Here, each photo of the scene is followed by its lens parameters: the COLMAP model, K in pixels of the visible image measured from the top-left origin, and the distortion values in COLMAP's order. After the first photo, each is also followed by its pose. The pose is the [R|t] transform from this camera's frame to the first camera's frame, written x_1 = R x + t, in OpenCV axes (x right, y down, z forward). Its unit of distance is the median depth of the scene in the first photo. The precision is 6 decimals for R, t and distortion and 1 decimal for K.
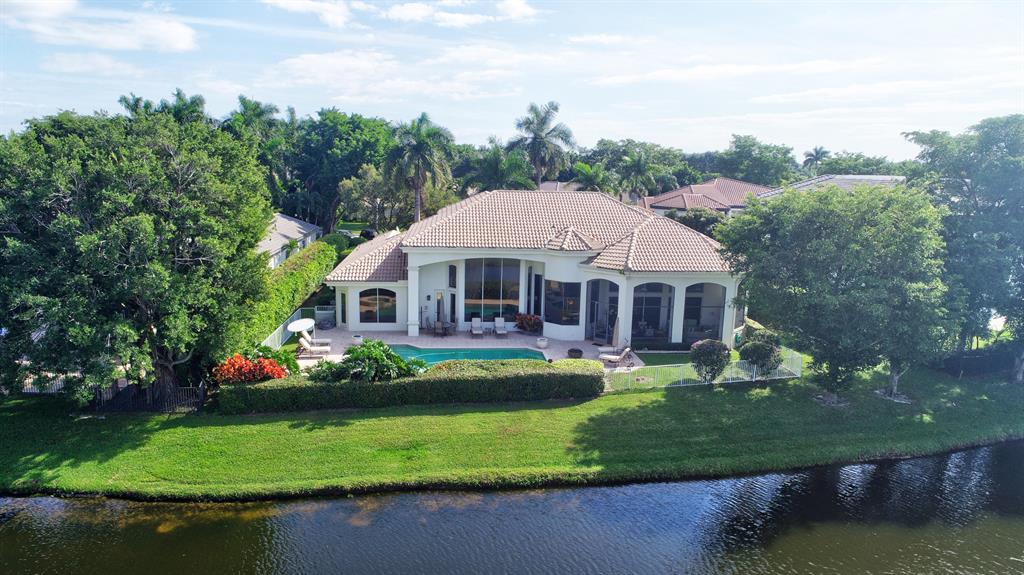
lens RADIAL K [[690.3, 0, 512.0], [0, 690.3, 287.5], [0, 0, 1]] dist [-0.001237, 0.000429]
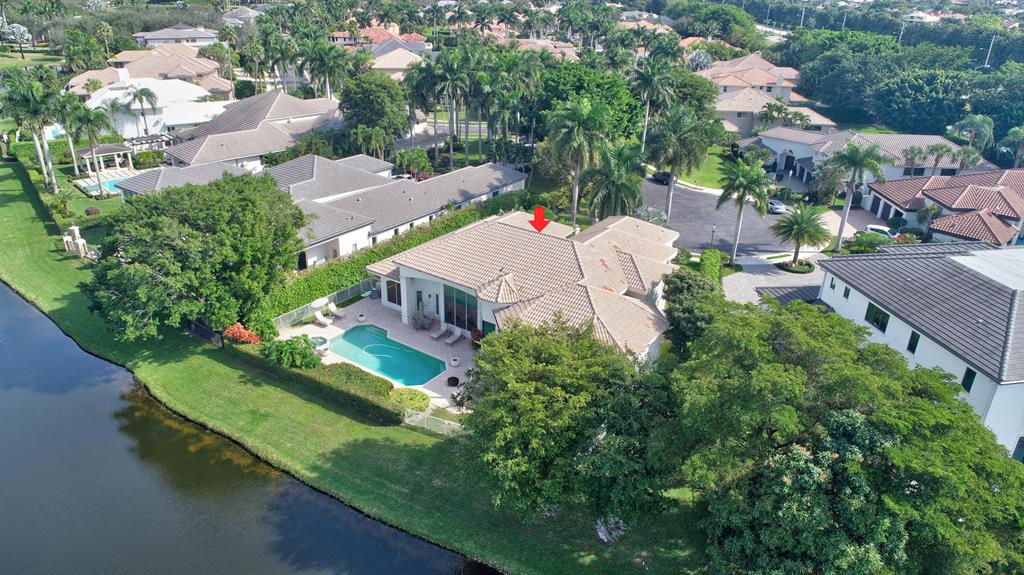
lens RADIAL K [[682.1, 0, 512.0], [0, 682.1, 287.5], [0, 0, 1]] dist [0.005652, 0.000780]
pose [[0.758960, 0.270024, -0.592509, 1.007960], [-0.130813, 0.954638, 0.267496, -0.487721], [0.637862, -0.125511, 0.759855, 0.139999]]
